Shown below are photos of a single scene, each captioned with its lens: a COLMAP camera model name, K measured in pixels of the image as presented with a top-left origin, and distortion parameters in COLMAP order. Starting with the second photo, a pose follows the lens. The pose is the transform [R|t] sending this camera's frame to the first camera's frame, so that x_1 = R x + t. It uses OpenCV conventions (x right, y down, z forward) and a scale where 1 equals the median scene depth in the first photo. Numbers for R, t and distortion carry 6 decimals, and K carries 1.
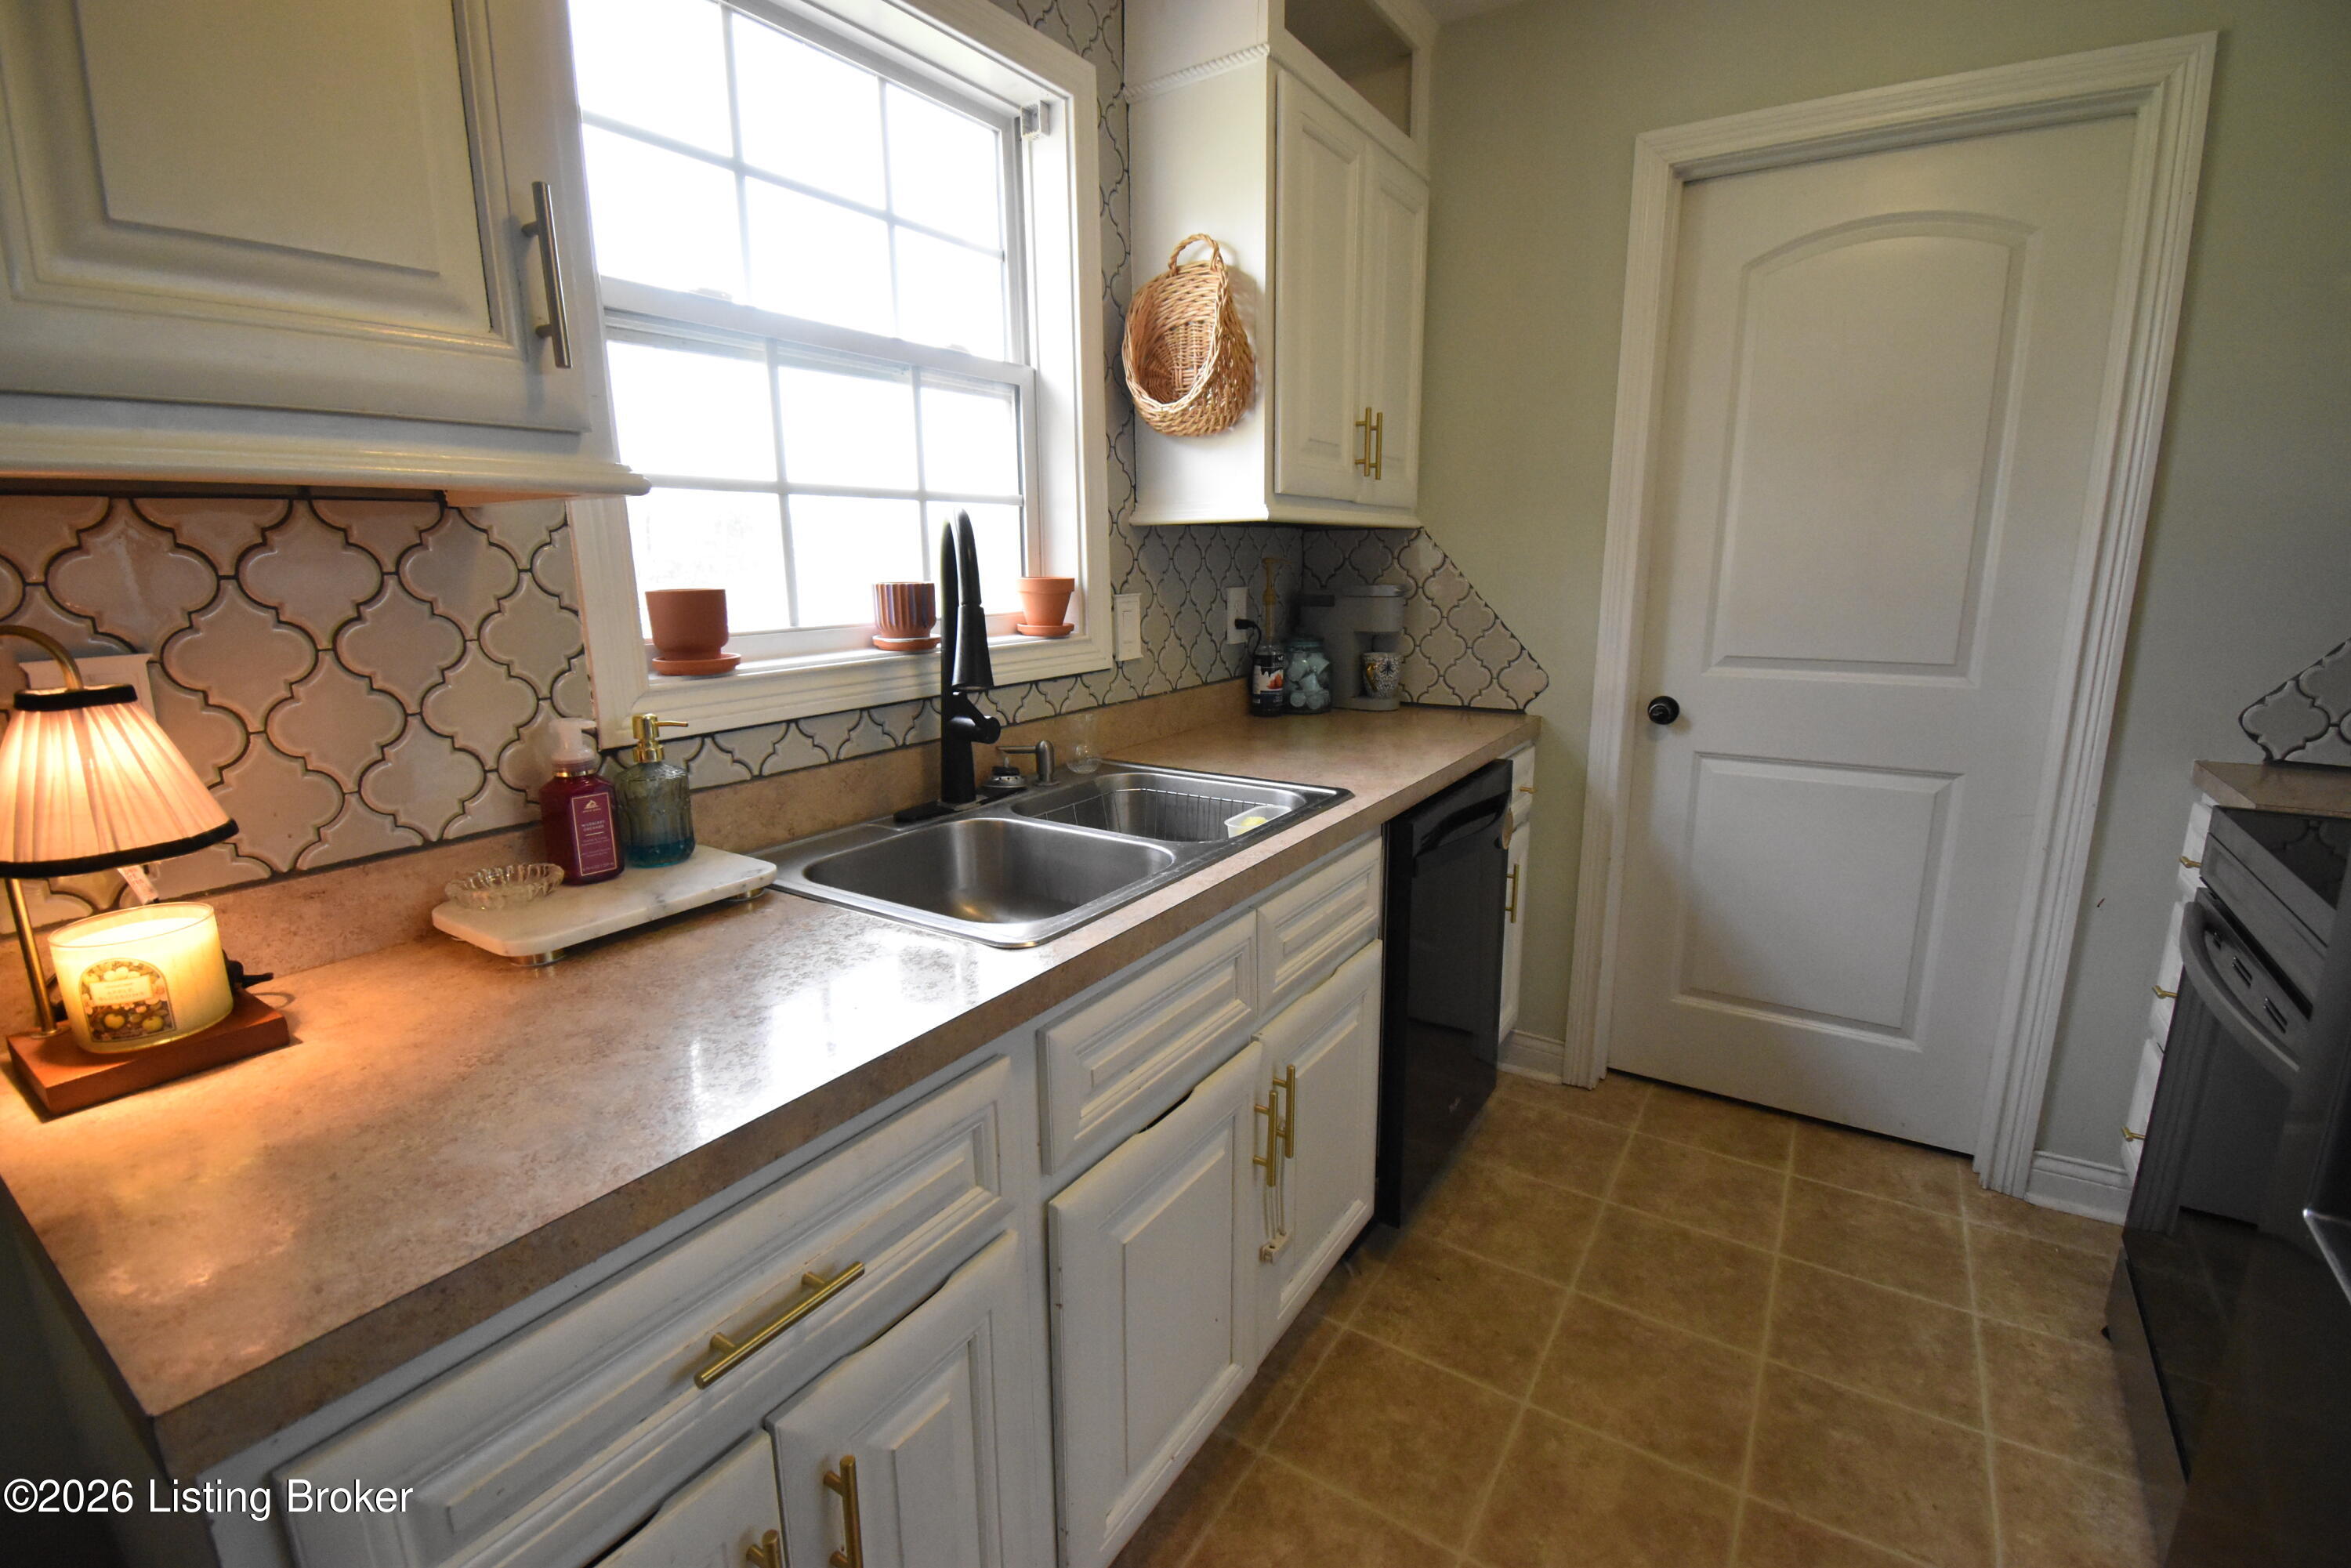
lens RADIAL K [[1035.2, 0, 1170.8], [0, 1035.2, 775.2], [0, 0, 1]] dist [0.029691, -0.030420]
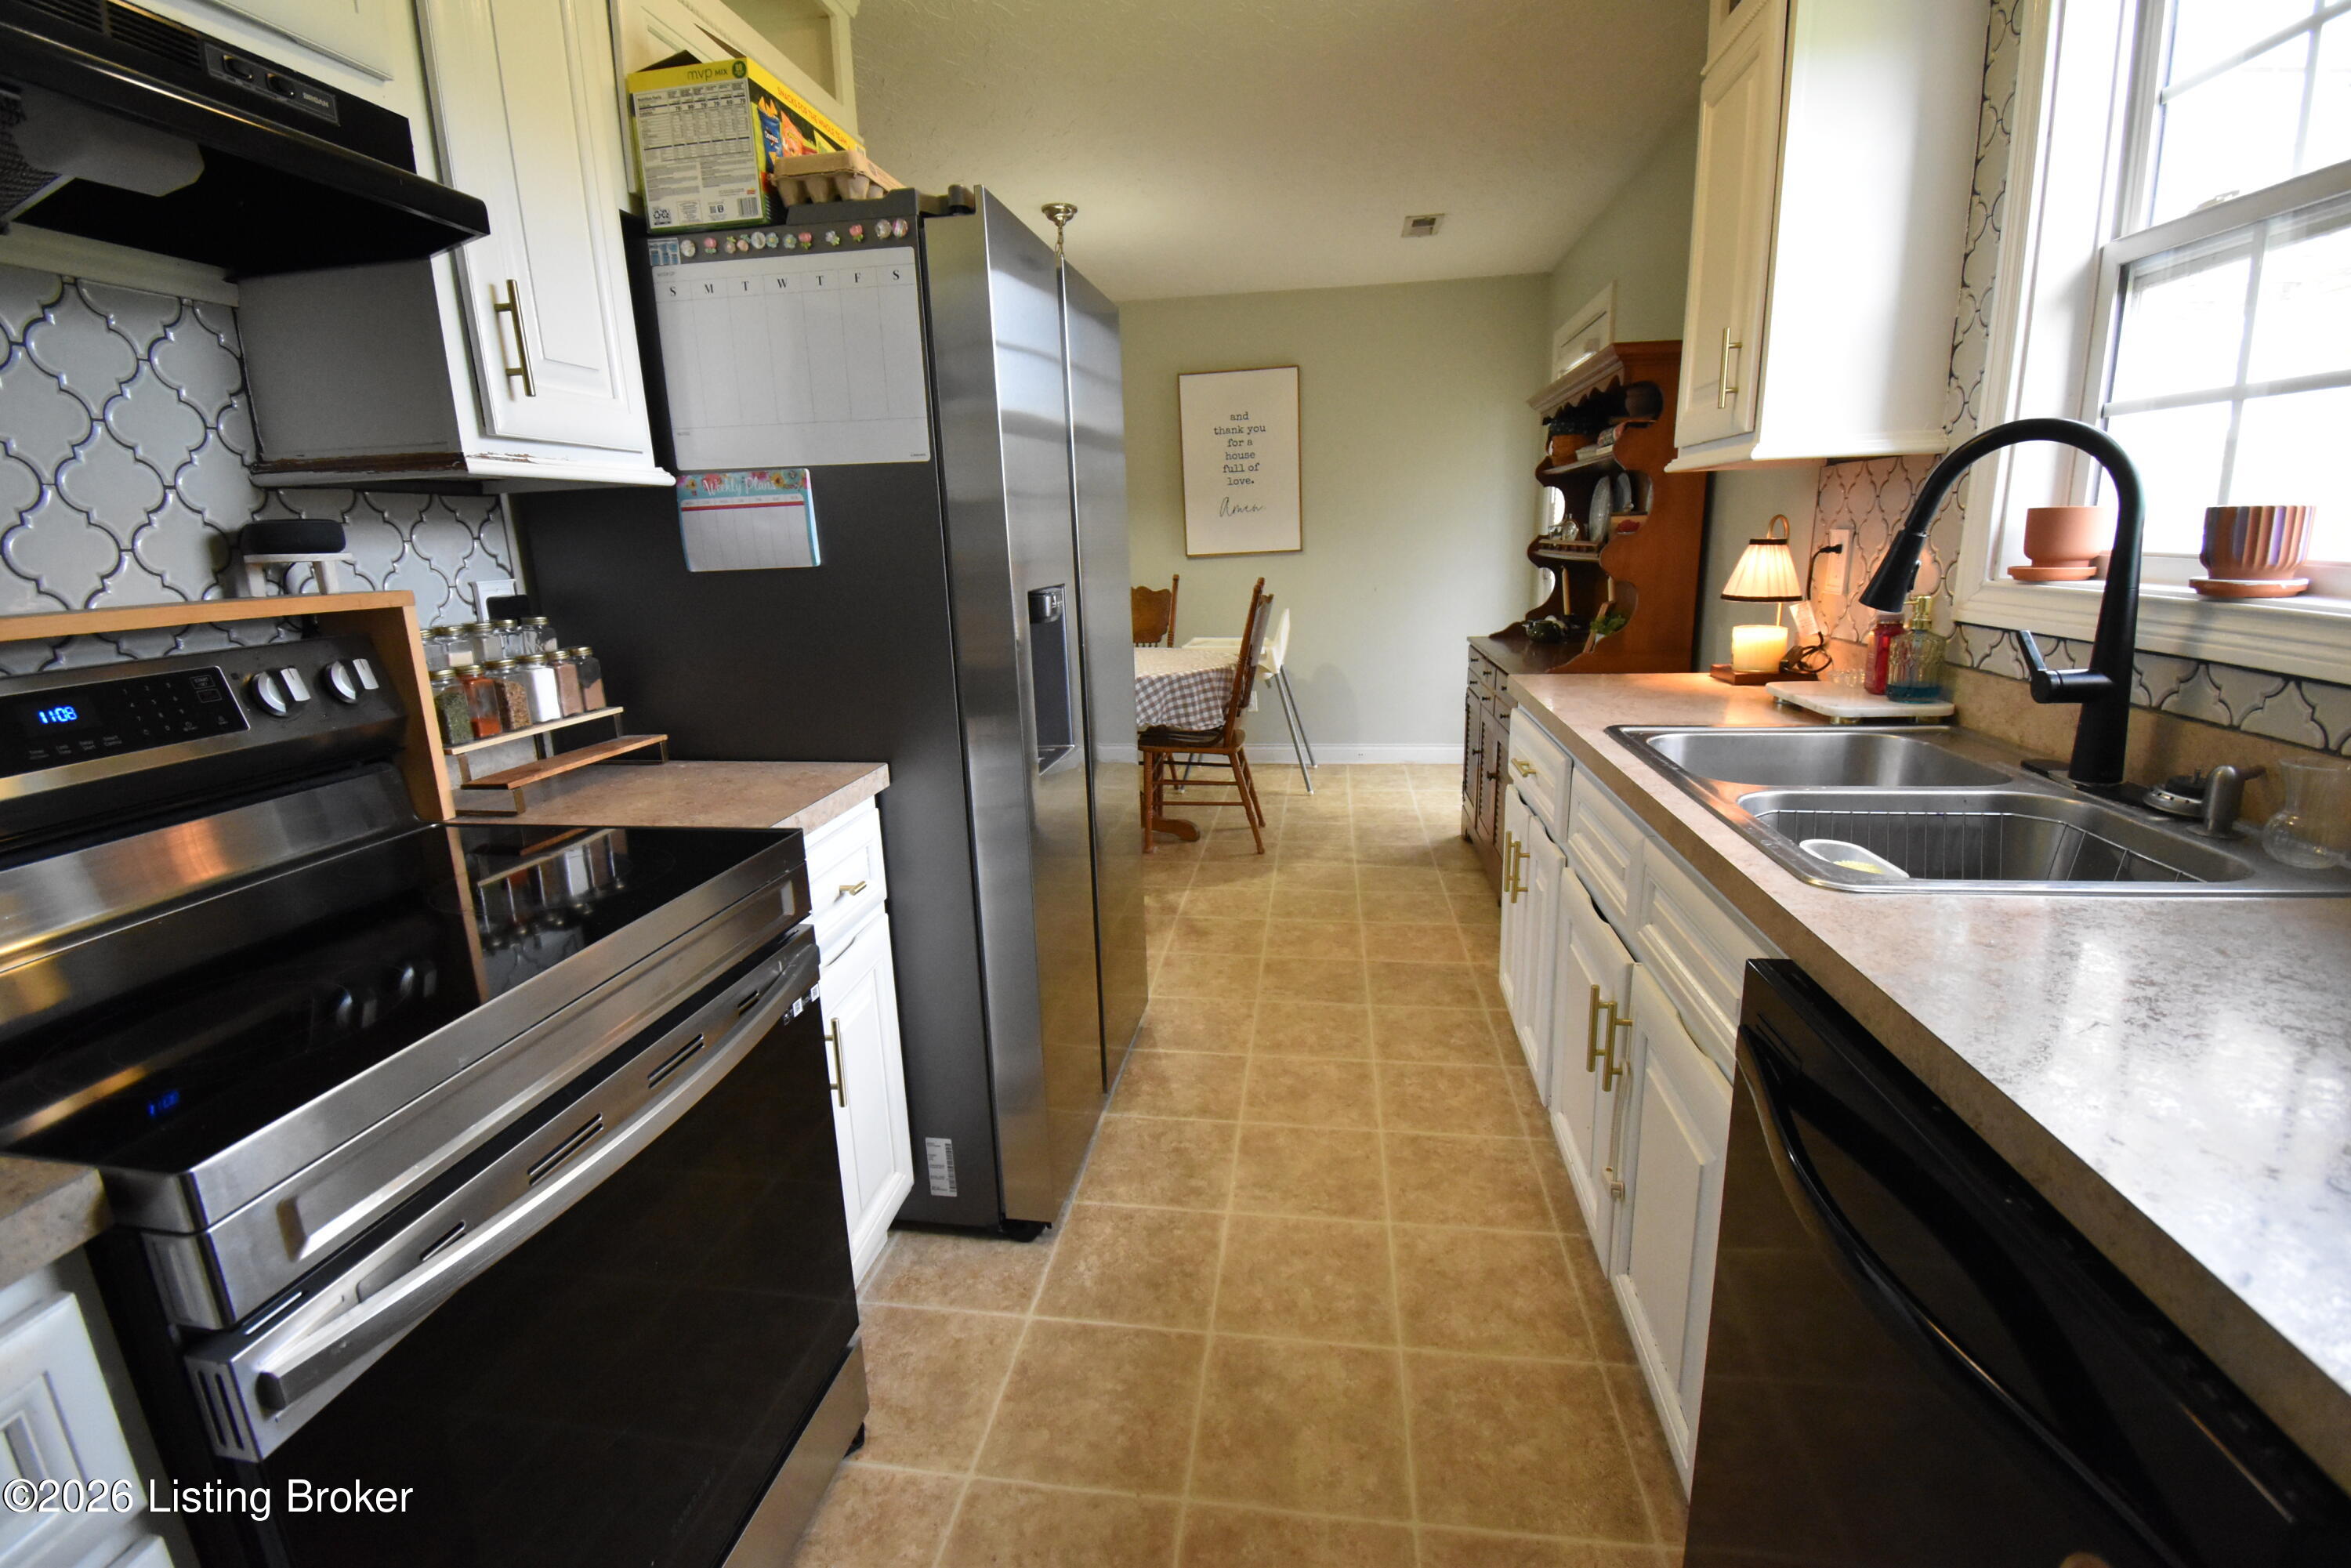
lens RADIAL K [[1035.2, 0, 1170.8], [0, 1035.2, 775.2], [0, 0, 1]] dist [0.029691, -0.030420]
pose [[-0.909370, 0.134161, -0.393759, 0.589017], [-0.045945, 0.908382, 0.415610, -0.217305], [0.413442, 0.396035, -0.819891, 1.050944]]
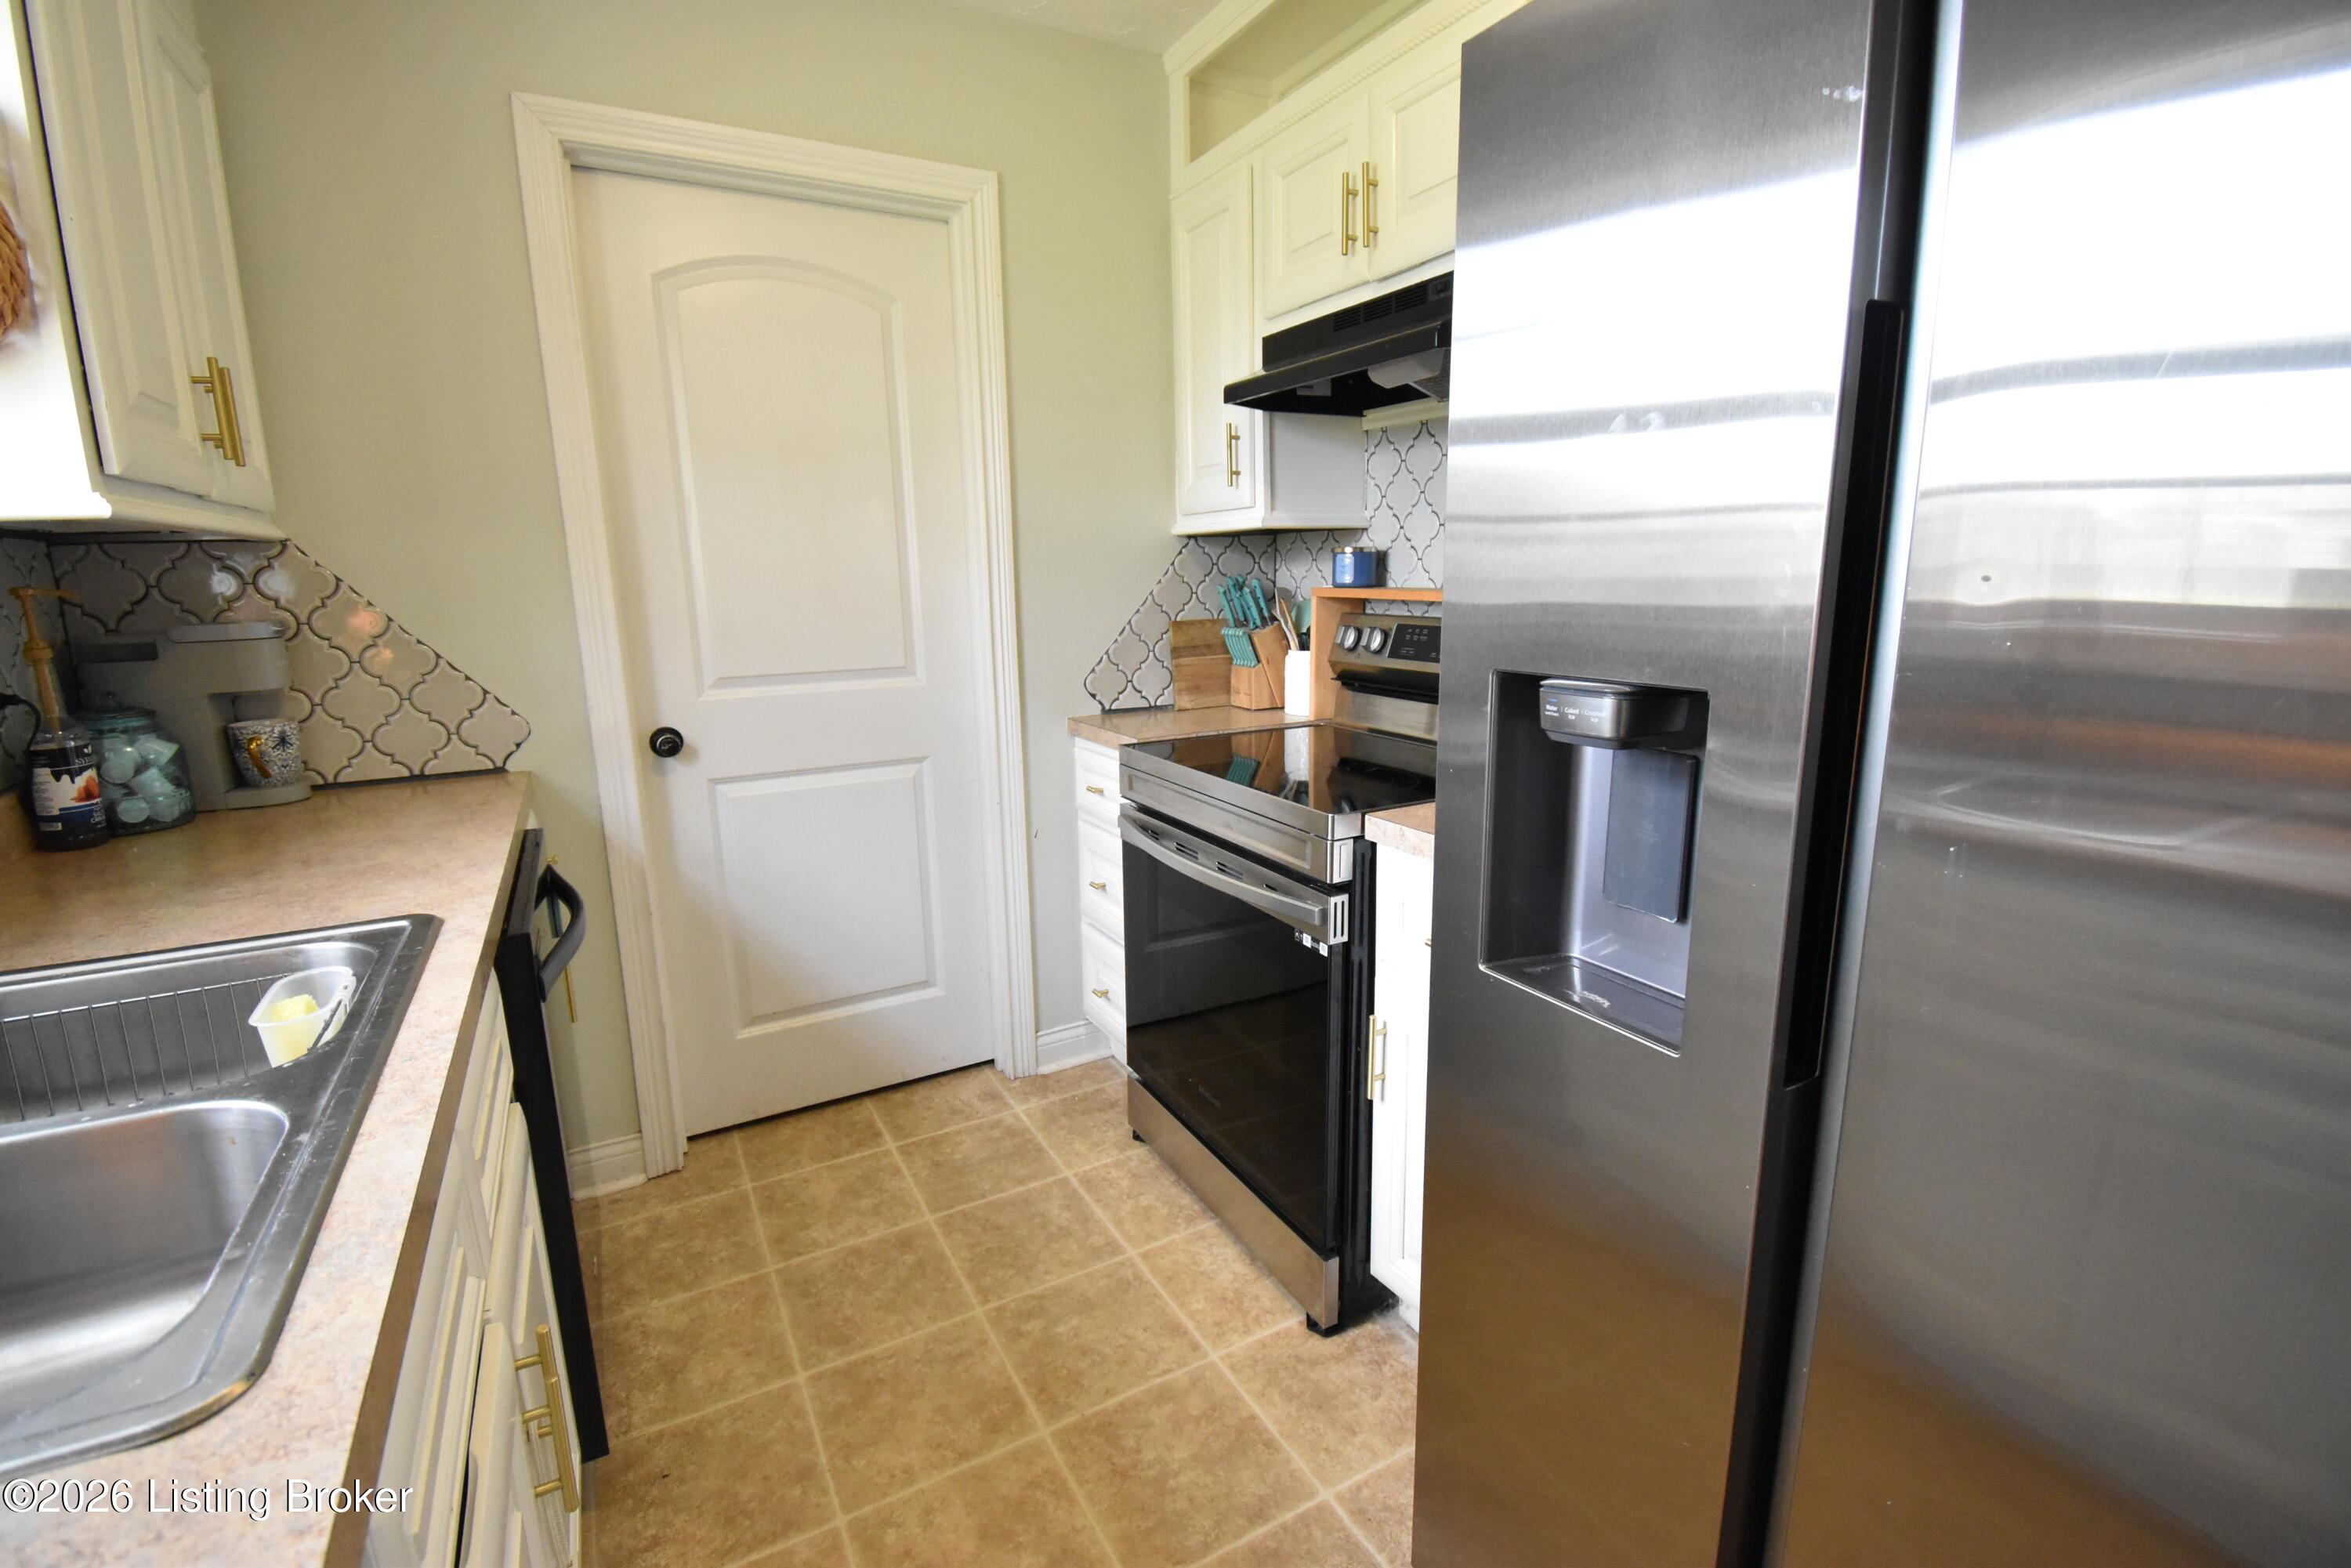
lens RADIAL K [[1035.2, 0, 1170.8], [0, 1035.2, 775.2], [0, 0, 1]] dist [0.029691, -0.030420]
pose [[0.465990, -0.173760, 0.867560, -0.145744], [0.196572, 0.976353, 0.089966, -0.032875], [-0.862678, 0.128615, 0.489127, 0.186166]]
